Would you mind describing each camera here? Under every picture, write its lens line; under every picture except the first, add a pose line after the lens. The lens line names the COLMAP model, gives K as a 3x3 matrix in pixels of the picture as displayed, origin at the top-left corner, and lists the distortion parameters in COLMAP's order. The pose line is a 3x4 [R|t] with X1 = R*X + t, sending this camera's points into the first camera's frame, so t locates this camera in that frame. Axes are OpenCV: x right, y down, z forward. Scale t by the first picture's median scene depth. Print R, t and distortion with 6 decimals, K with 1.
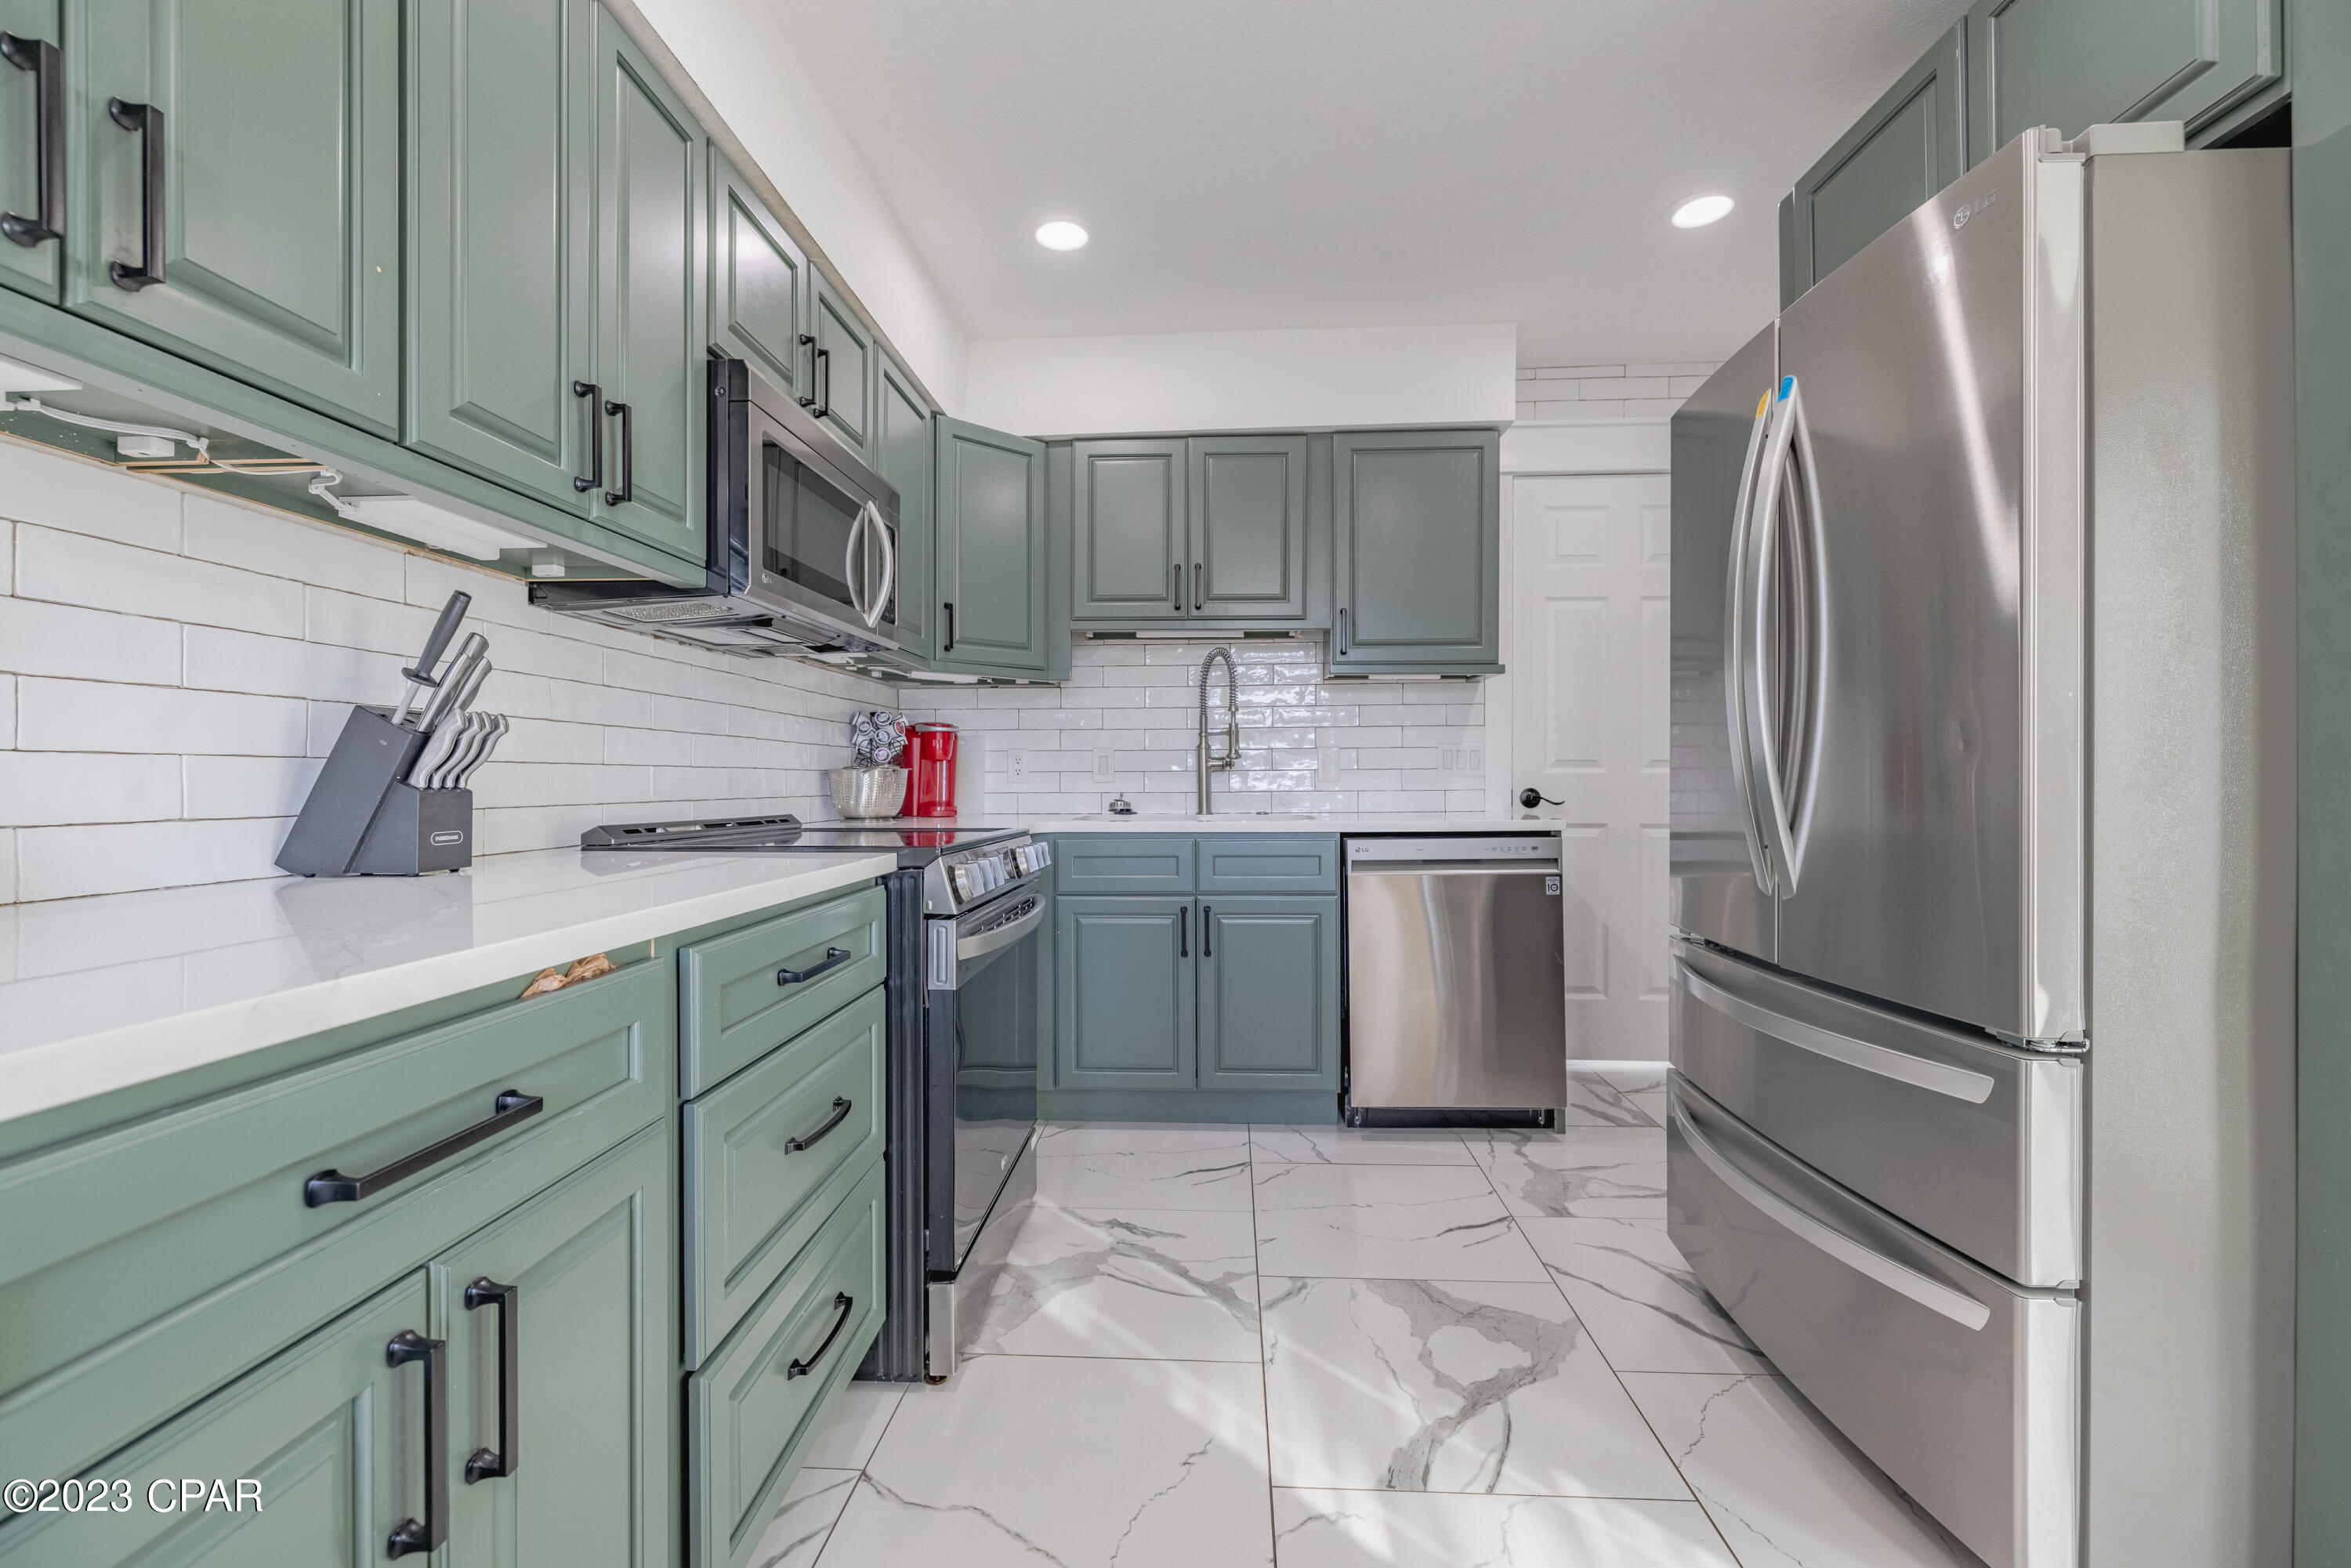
lens RADIAL K [[977.9, 0, 1168.2], [0, 977.9, 781.2], [0, 0, 1]] dist [-0.001103, -0.000763]
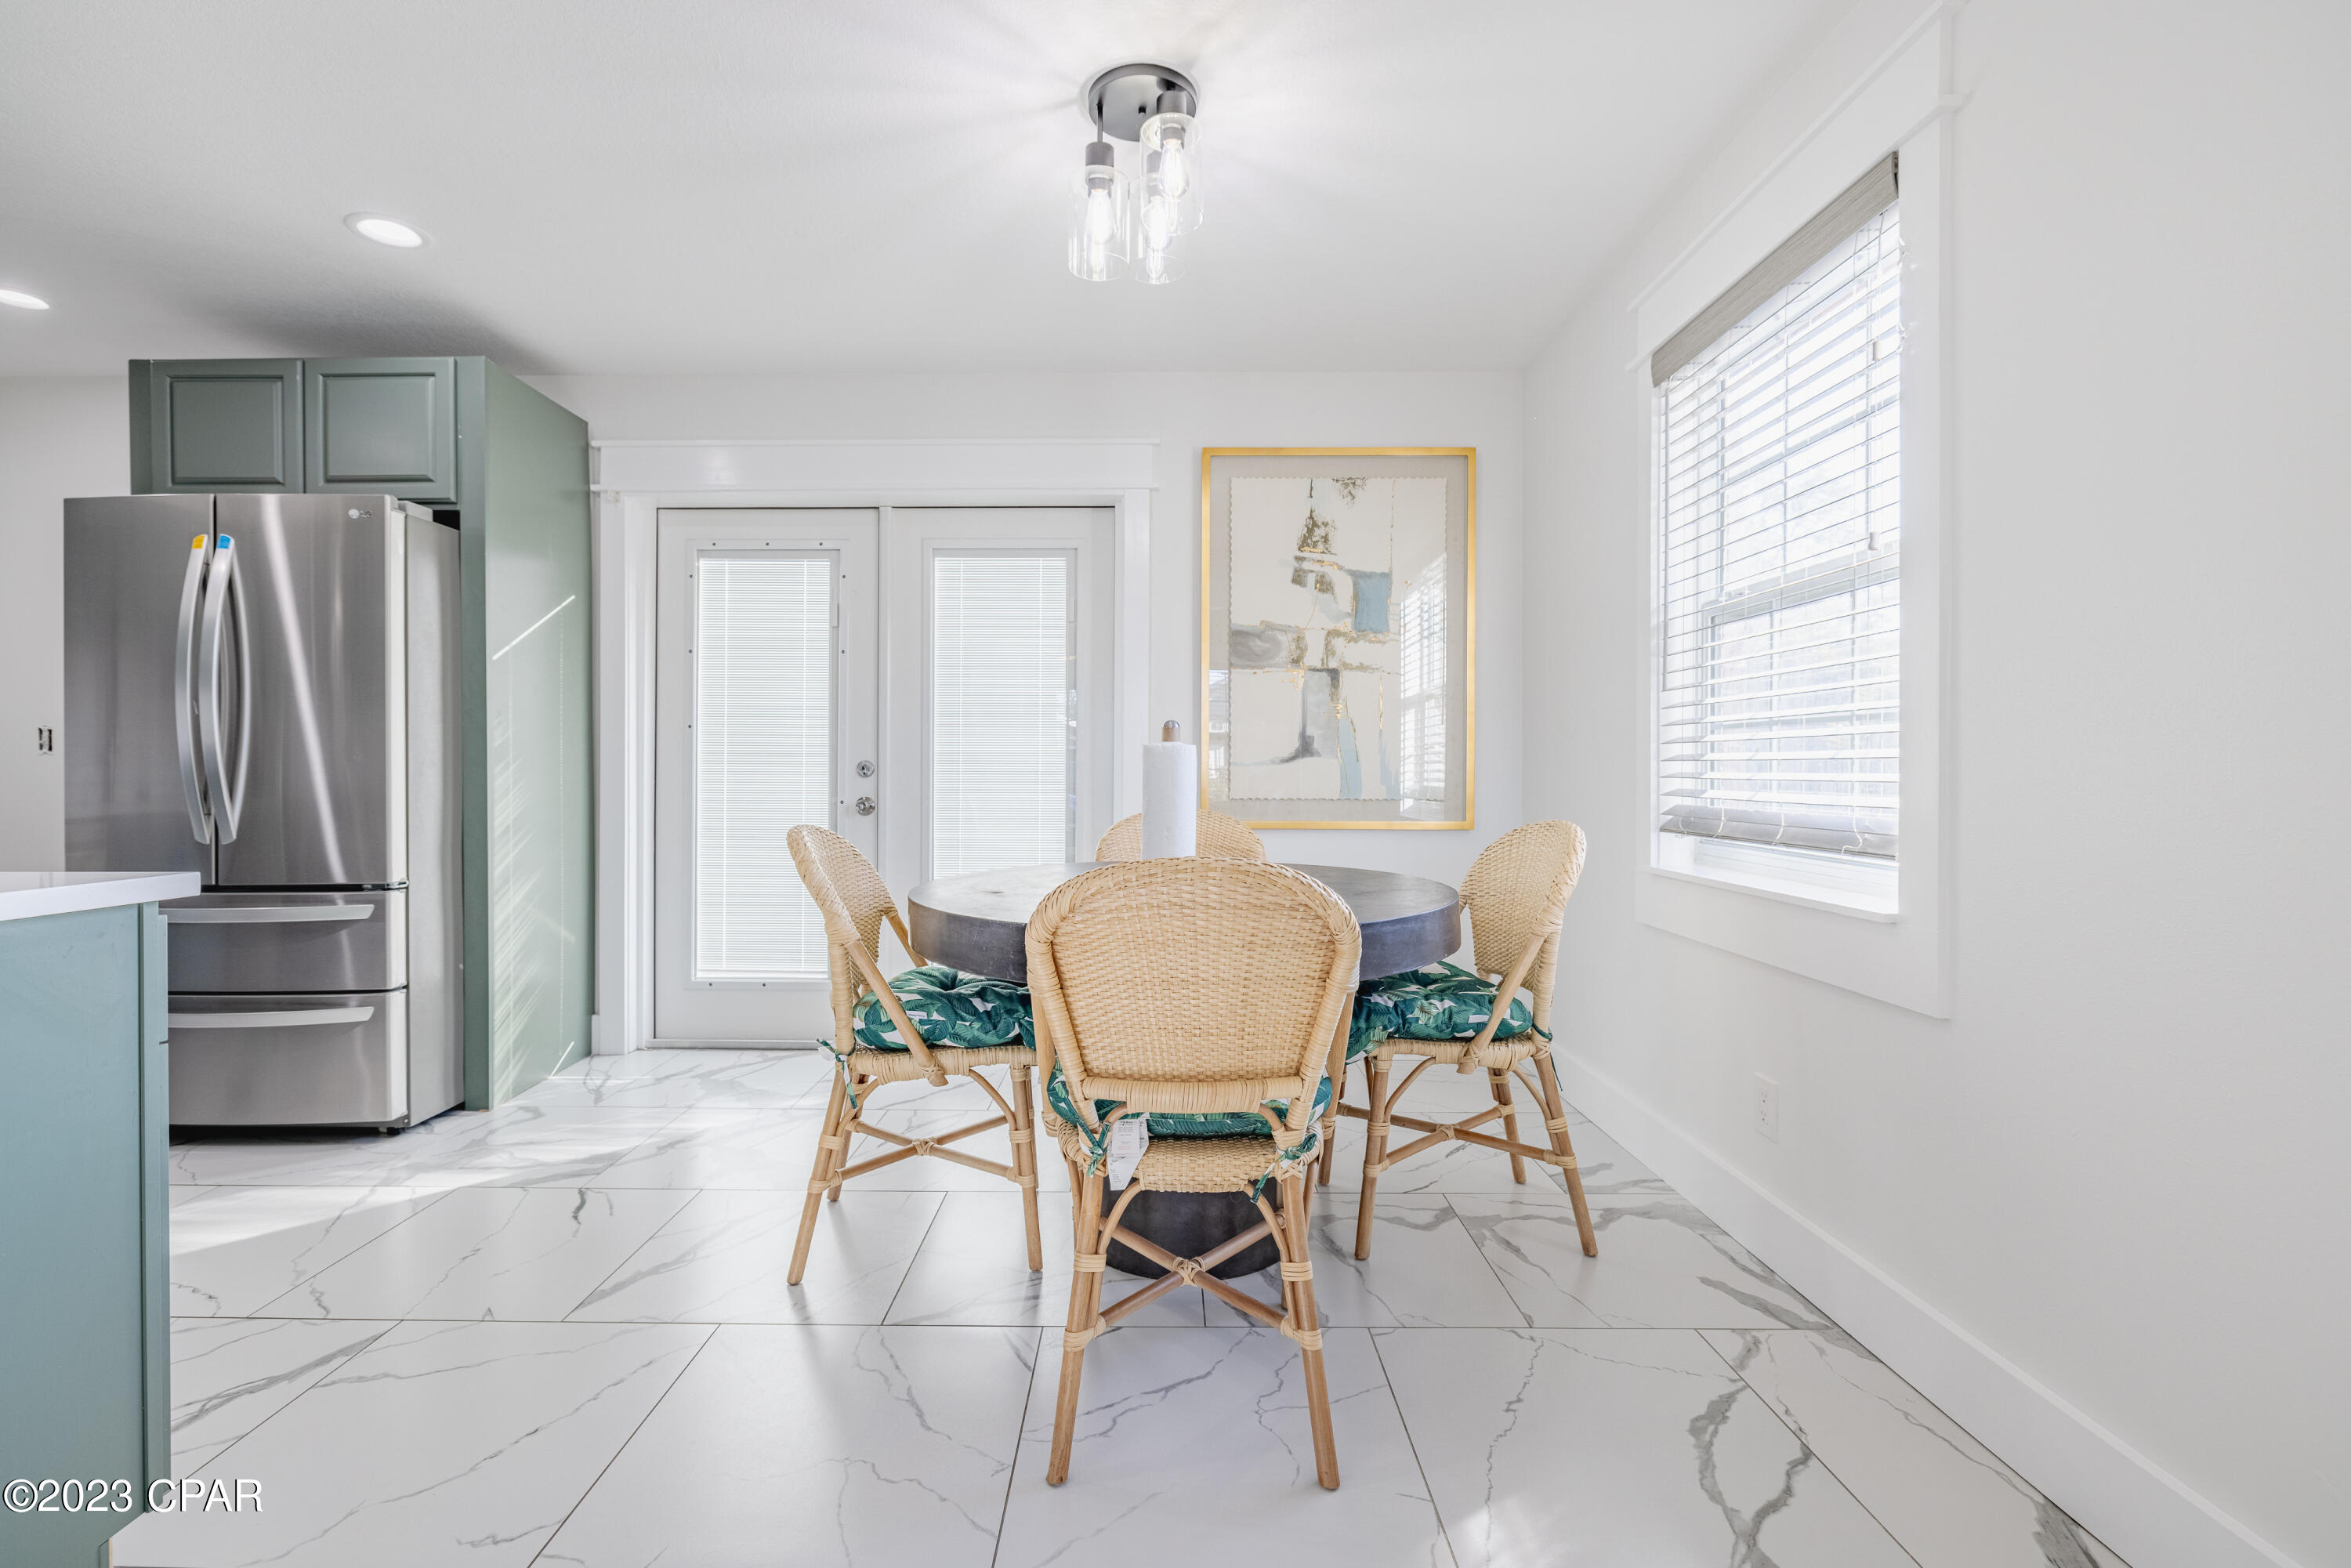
lens RADIAL K [[1040.5, 0, 1152.9], [0, 1040.5, 771.4], [0, 0, 1]] dist [-0.012081, -0.000137]
pose [[-0.051046, -0.002320, 0.998694, -0.649411], [0.003788, 0.999990, 0.002517, -0.001828], [-0.998689, 0.003911, -0.051036, -0.270913]]
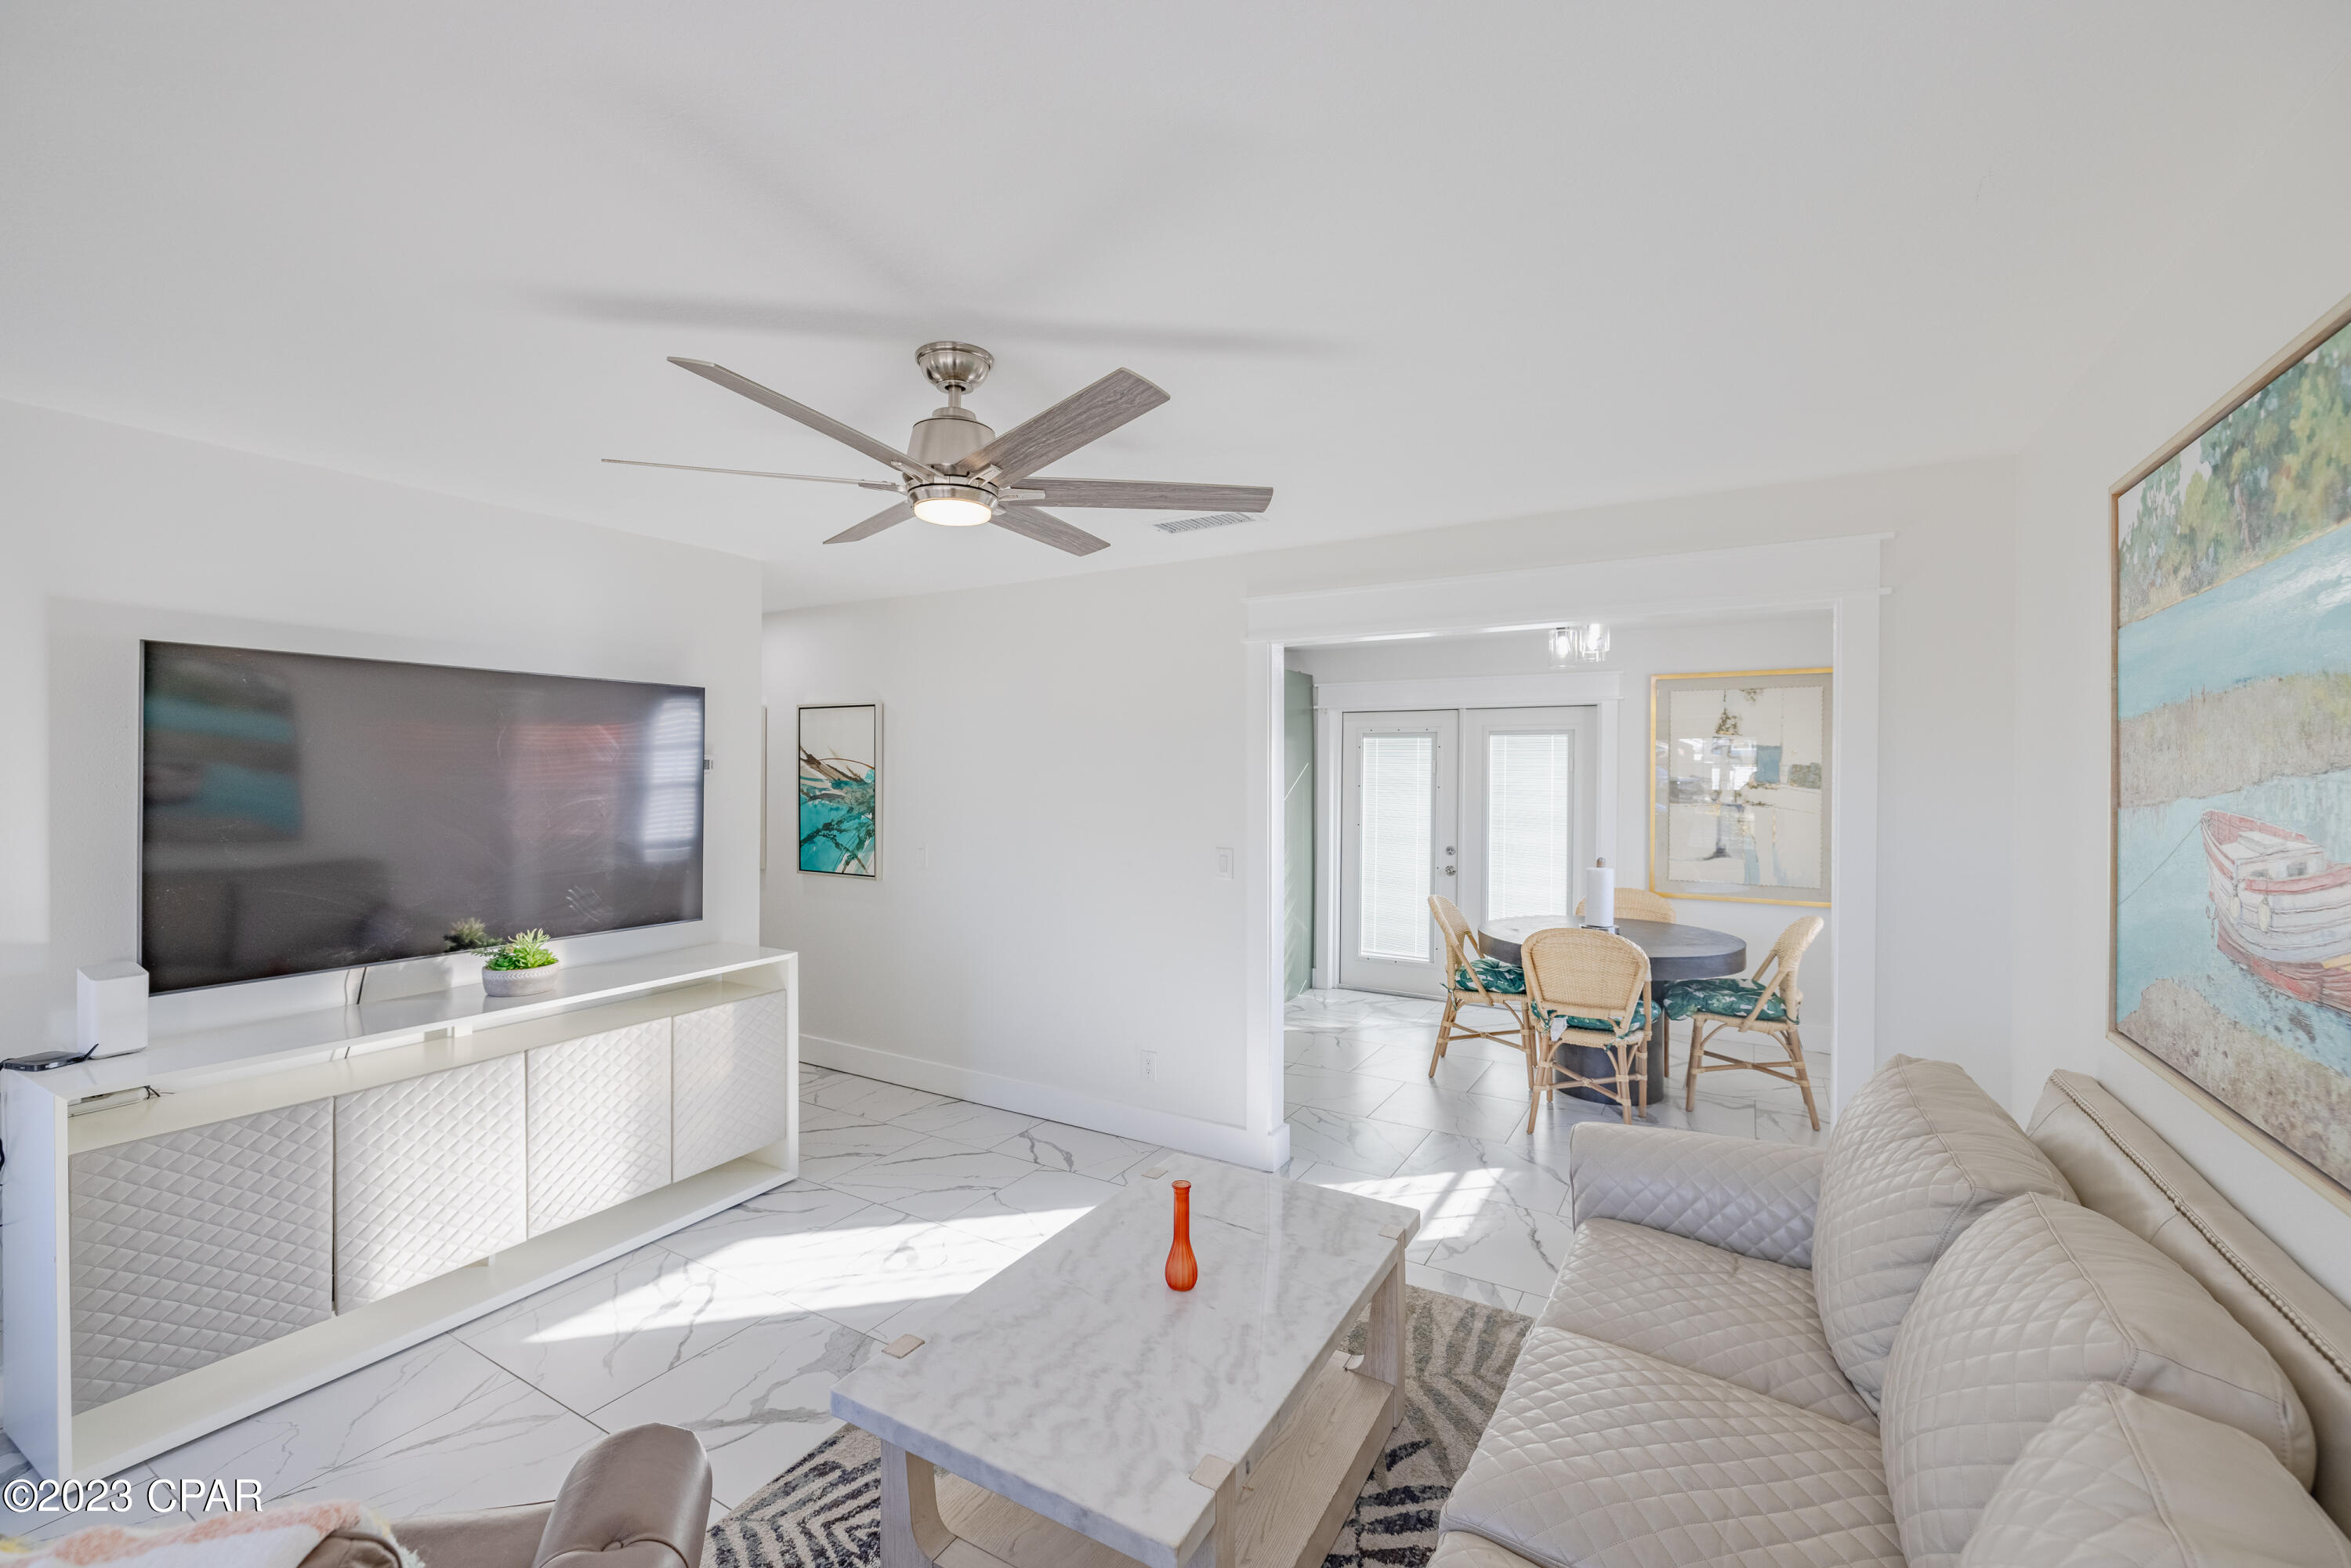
lens RADIAL K [[987.7, 0, 1151.9], [0, 987.7, 770.5], [0, 0, 1]] dist [0.000194, -0.000263]
pose [[0.466327, 0.005667, 0.884594, -1.700655], [-0.002373, 0.999984, -0.005155, -0.178852], [-0.884609, 0.000304, 0.466333, -0.436274]]
